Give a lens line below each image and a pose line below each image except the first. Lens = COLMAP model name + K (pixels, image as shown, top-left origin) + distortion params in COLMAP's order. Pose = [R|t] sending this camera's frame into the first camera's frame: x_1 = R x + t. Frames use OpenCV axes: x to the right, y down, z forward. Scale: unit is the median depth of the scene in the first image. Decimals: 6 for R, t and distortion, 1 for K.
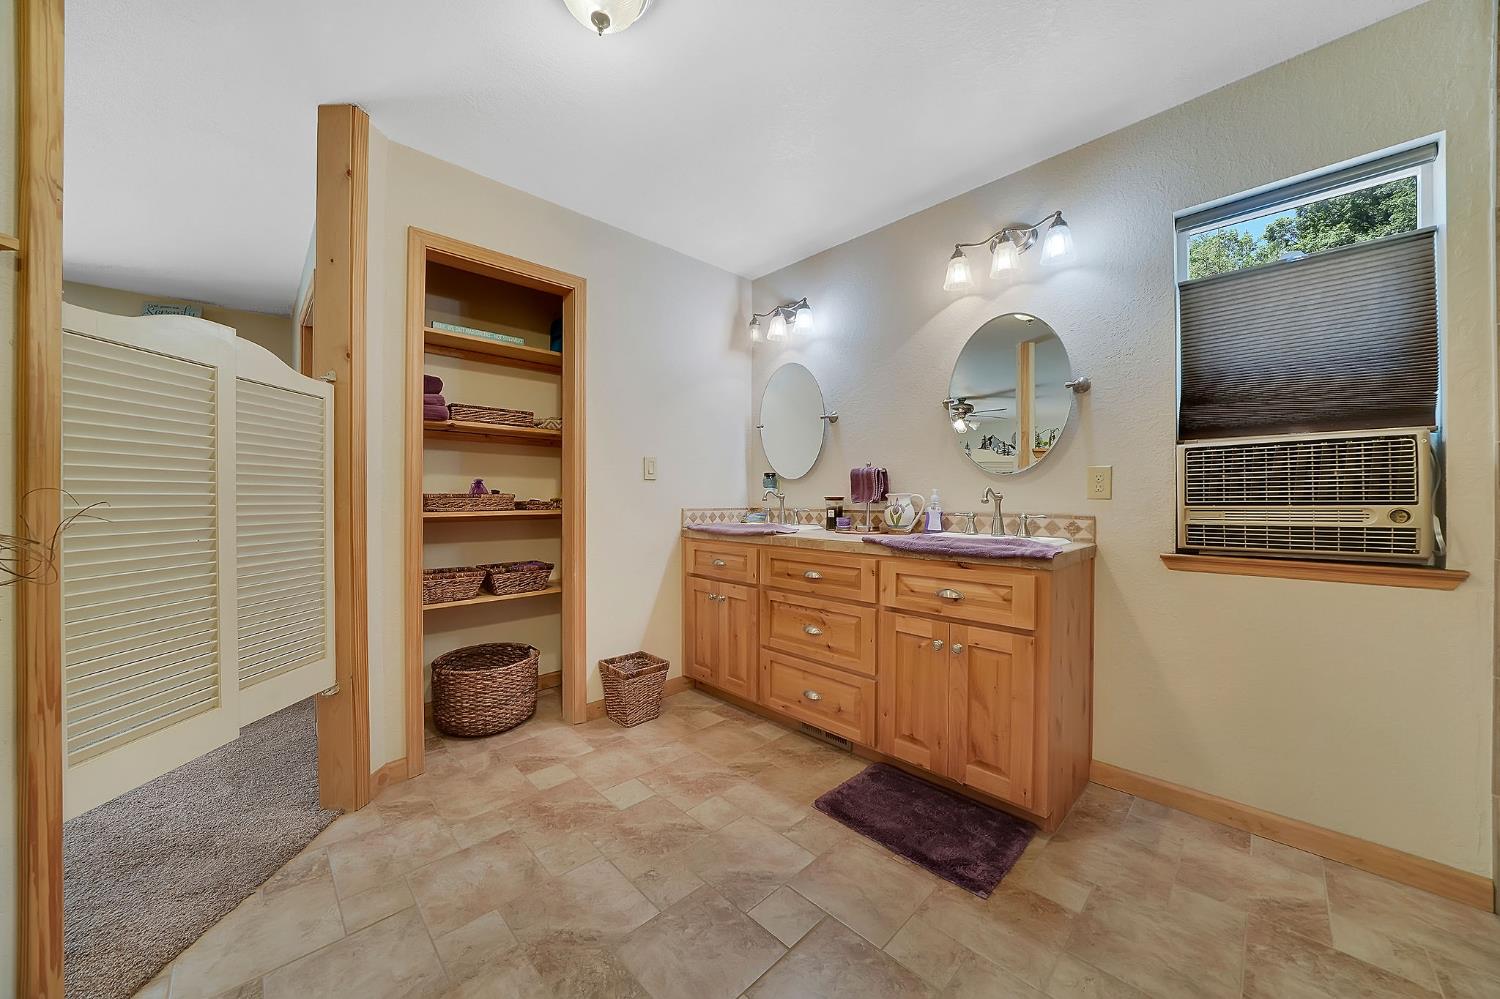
lens RADIAL K [[524.2, 0, 750.0], [0, 524.2, 499.5], [0, 0, 1]] dist [-0.034581, 0.005858]
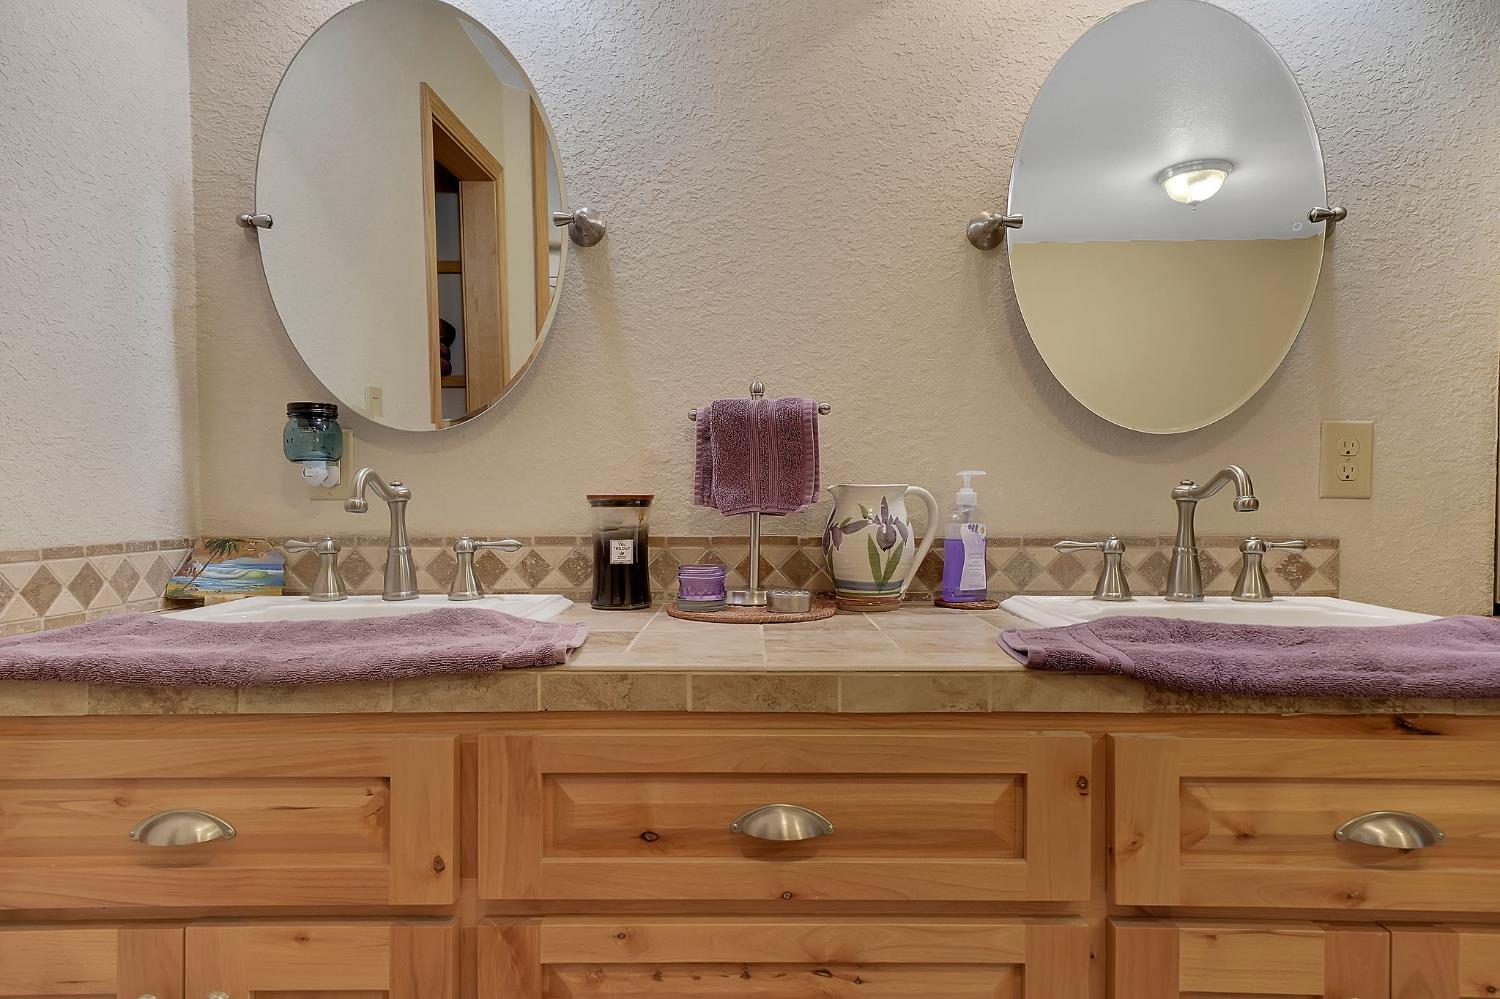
lens RADIAL K [[897.2, 0, 750.0], [0, 897.2, 499.5], [0, 0, 1]] dist [0.032957, -0.000214]
pose [[0.701743, -0.005528, 0.712408, -0.219949], [0.004677, 0.999984, 0.003153, -0.004898], [-0.712414, 0.001119, 0.701758, 0.874555]]
